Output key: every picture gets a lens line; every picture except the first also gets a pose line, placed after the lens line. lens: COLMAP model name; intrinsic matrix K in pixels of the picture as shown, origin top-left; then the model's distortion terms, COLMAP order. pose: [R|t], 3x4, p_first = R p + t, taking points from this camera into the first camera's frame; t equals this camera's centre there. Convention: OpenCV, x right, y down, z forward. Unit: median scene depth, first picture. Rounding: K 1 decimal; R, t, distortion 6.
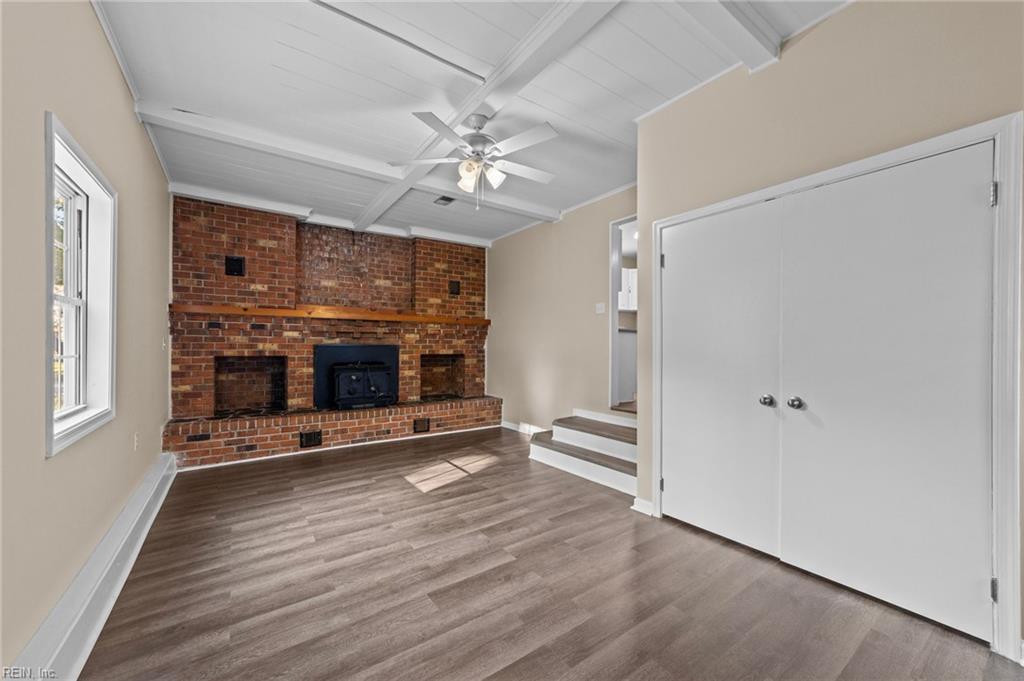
lens RADIAL K [[393.4, 0, 513.8], [0, 393.4, 344.3], [0, 0, 1]] dist [-0.008938, 0.003112]
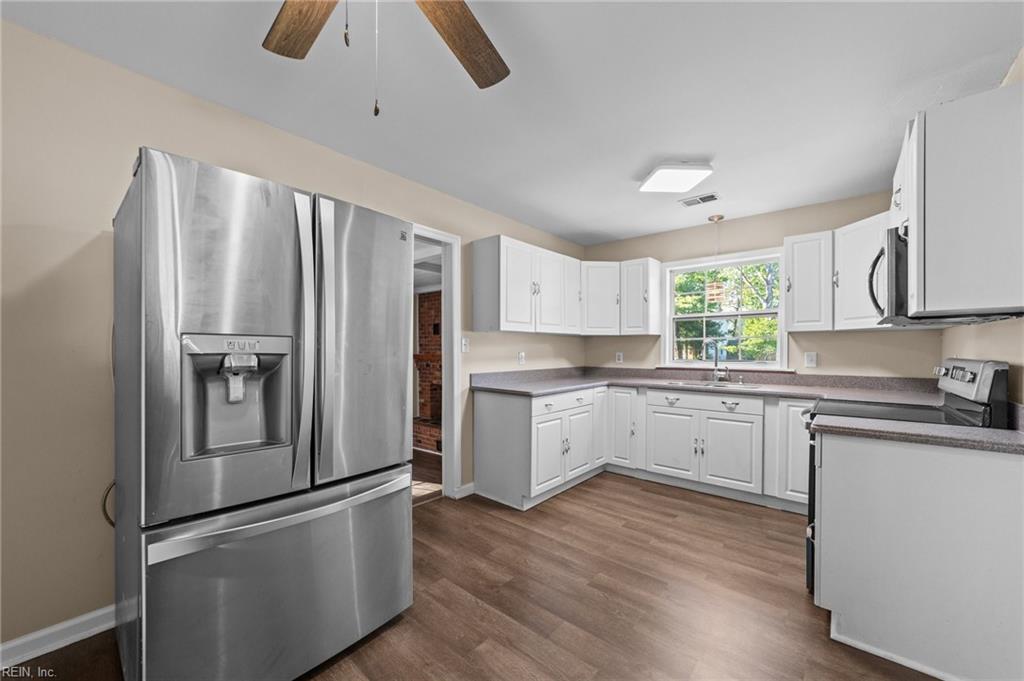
lens RADIAL K [[393.4, 0, 512.0], [0, 393.4, 351.4], [0, 0, 1]] dist [-0.008938, 0.003112]
pose [[0.237406, -0.002084, -0.971408, 0.986895], [0.007492, 0.999972, -0.000314, -0.106597], [0.971382, -0.007203, 0.237415, 0.954847]]
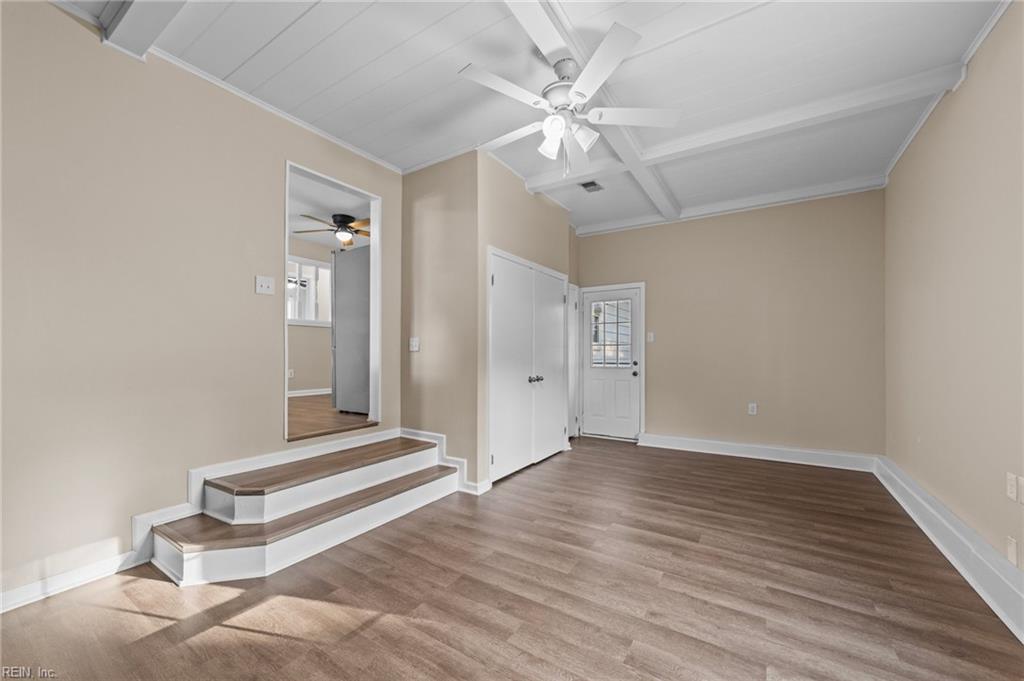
lens RADIAL K [[393.4, 0, 515.5], [0, 393.4, 346.5], [0, 0, 1]] dist [-0.008938, 0.003112]
pose [[-0.378968, 0.018357, 0.925228, -0.510977], [-0.011270, 0.999638, -0.024449, 0.016331], [-0.925341, -0.019693, -0.378624, 0.881234]]
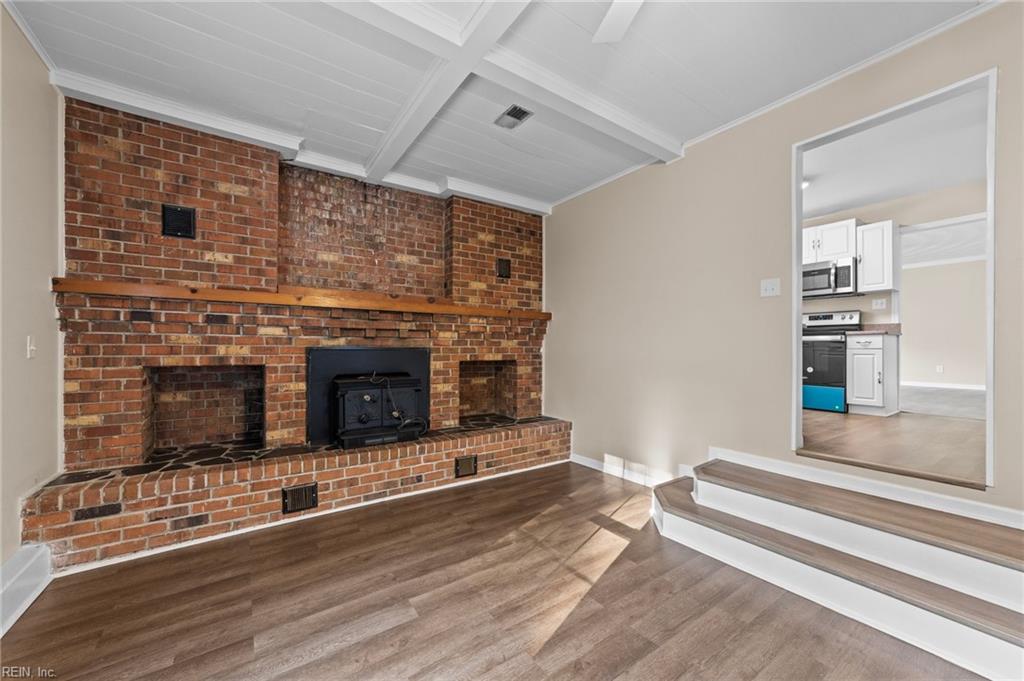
lens RADIAL K [[393.4, 0, 516.8], [0, 393.4, 346.6], [0, 0, 1]] dist [-0.008938, 0.003112]
pose [[0.999998, -0.001435, -0.001352, -0.178357], [0.001434, 0.999999, -0.000748, 0.000644], [0.001353, 0.000746, 0.999999, 0.392492]]
